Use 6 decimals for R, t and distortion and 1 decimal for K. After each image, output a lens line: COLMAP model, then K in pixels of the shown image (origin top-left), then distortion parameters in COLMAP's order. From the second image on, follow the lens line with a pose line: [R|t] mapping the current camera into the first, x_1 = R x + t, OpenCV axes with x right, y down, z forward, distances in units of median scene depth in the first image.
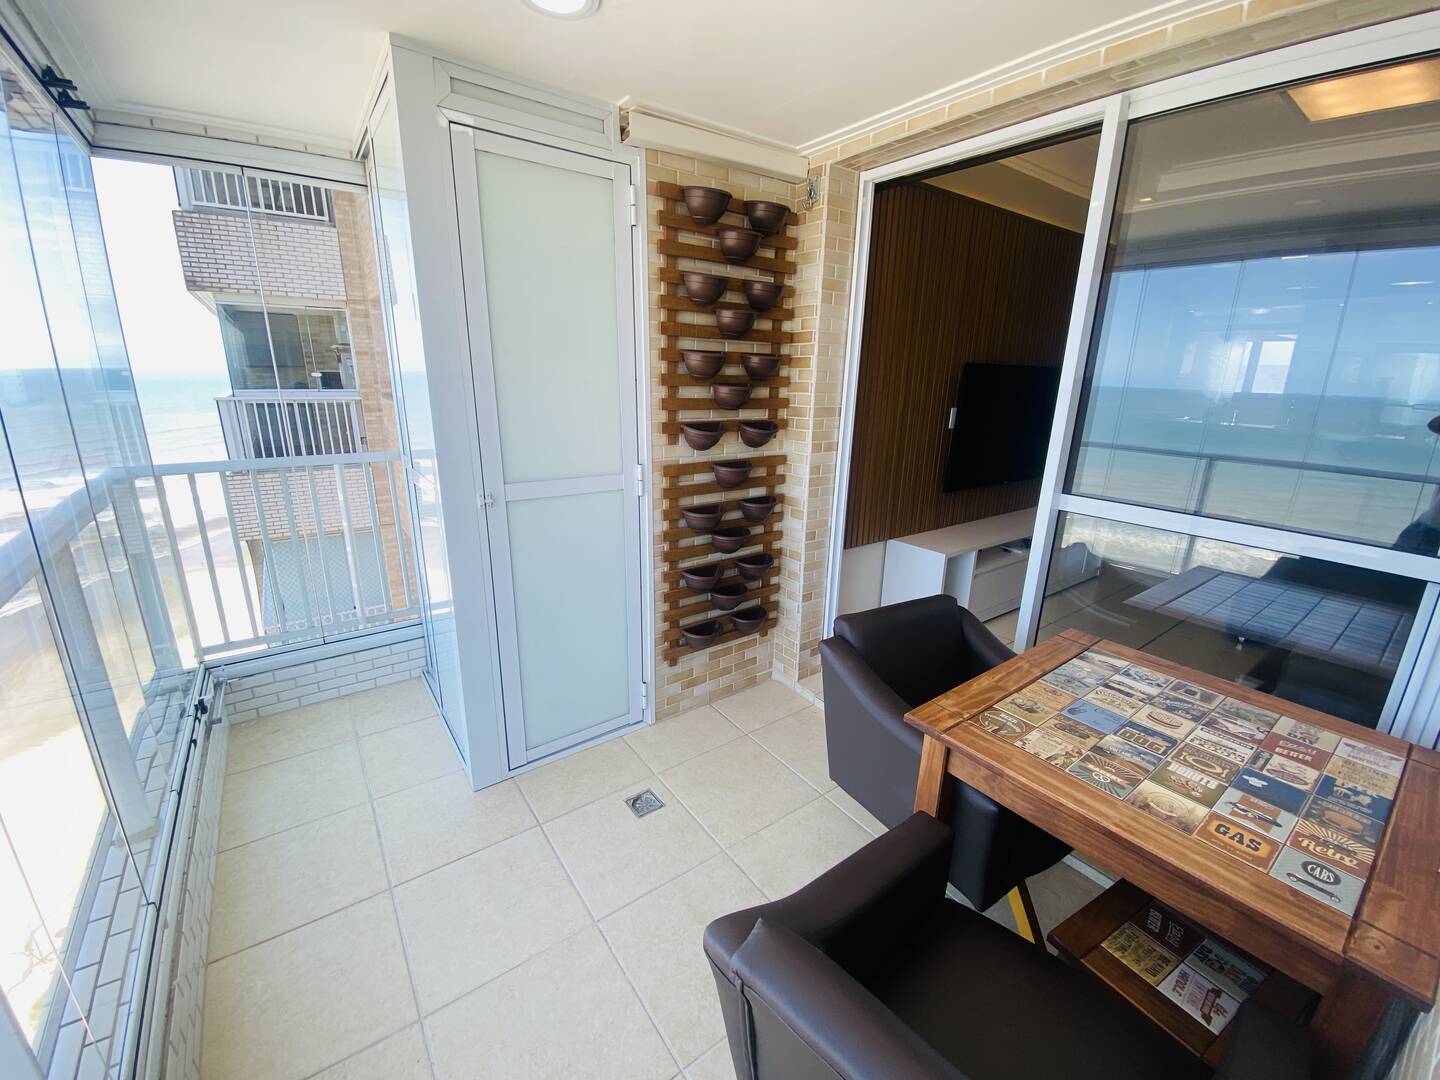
lens RADIAL K [[577.3, 0, 720.0], [0, 577.3, 540.0], [0, 0, 1]] dist [-0.000043, -0.011925]
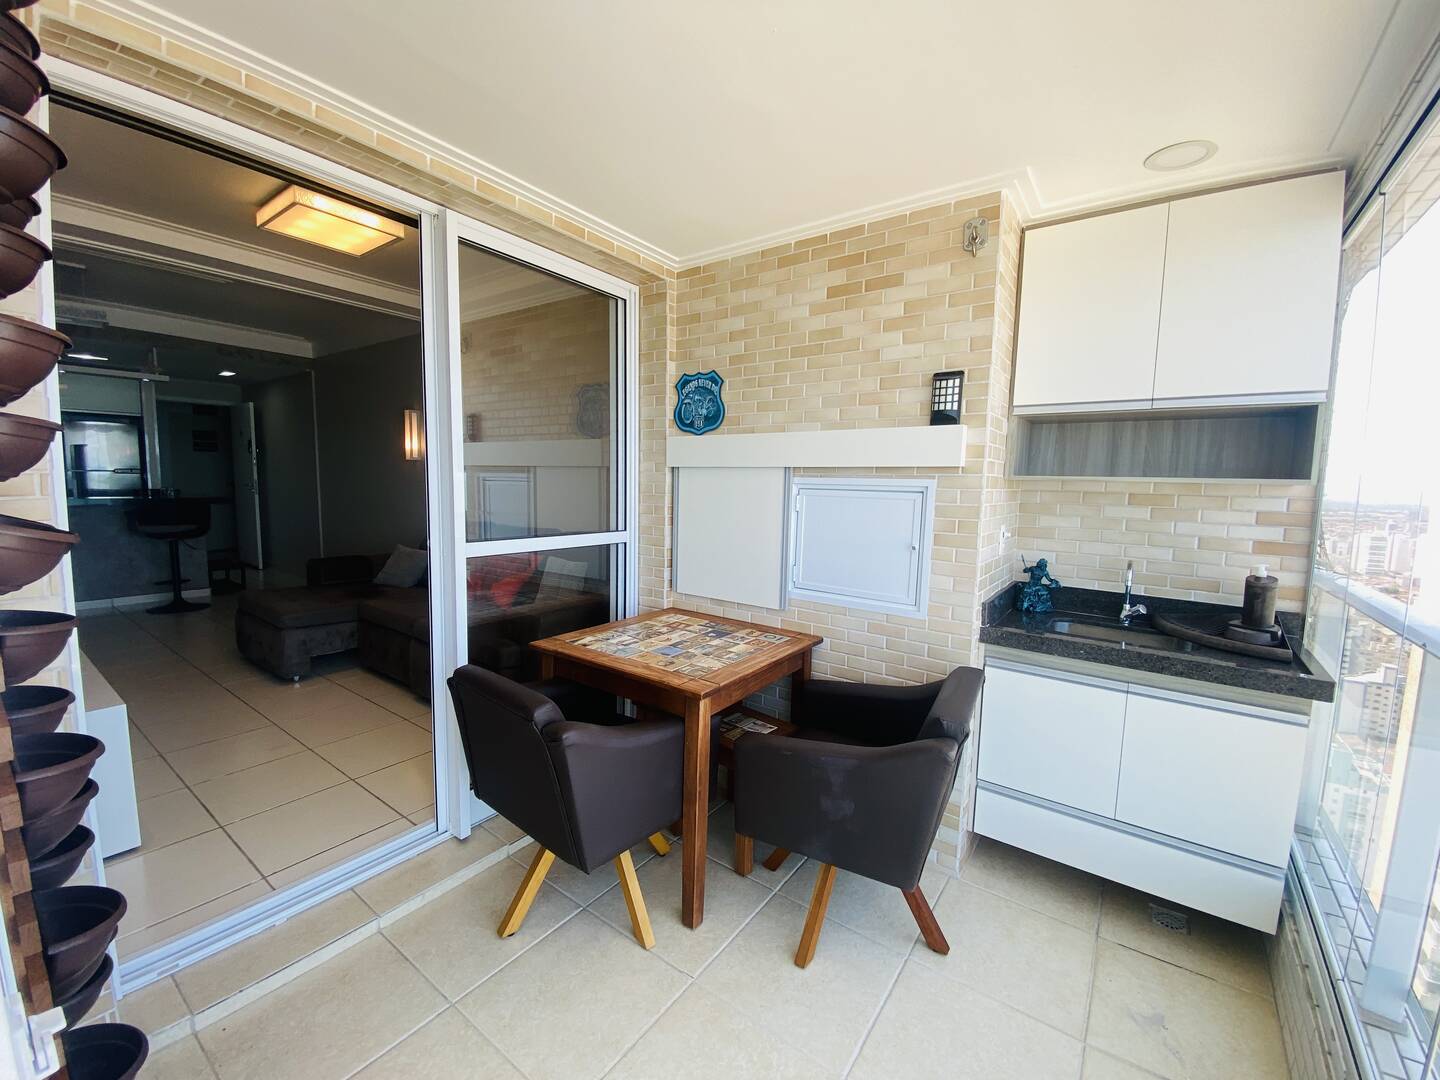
lens RADIAL K [[583.9, 0, 715.7], [0, 583.9, 545.1], [0, 0, 1]] dist [0.045918, -0.036516]
pose [[-0.304242, -0.131036, 0.943539, -0.952241], [0.232841, 0.950220, 0.207043, -0.302448], [-0.923700, 0.282686, -0.258587, 1.285858]]
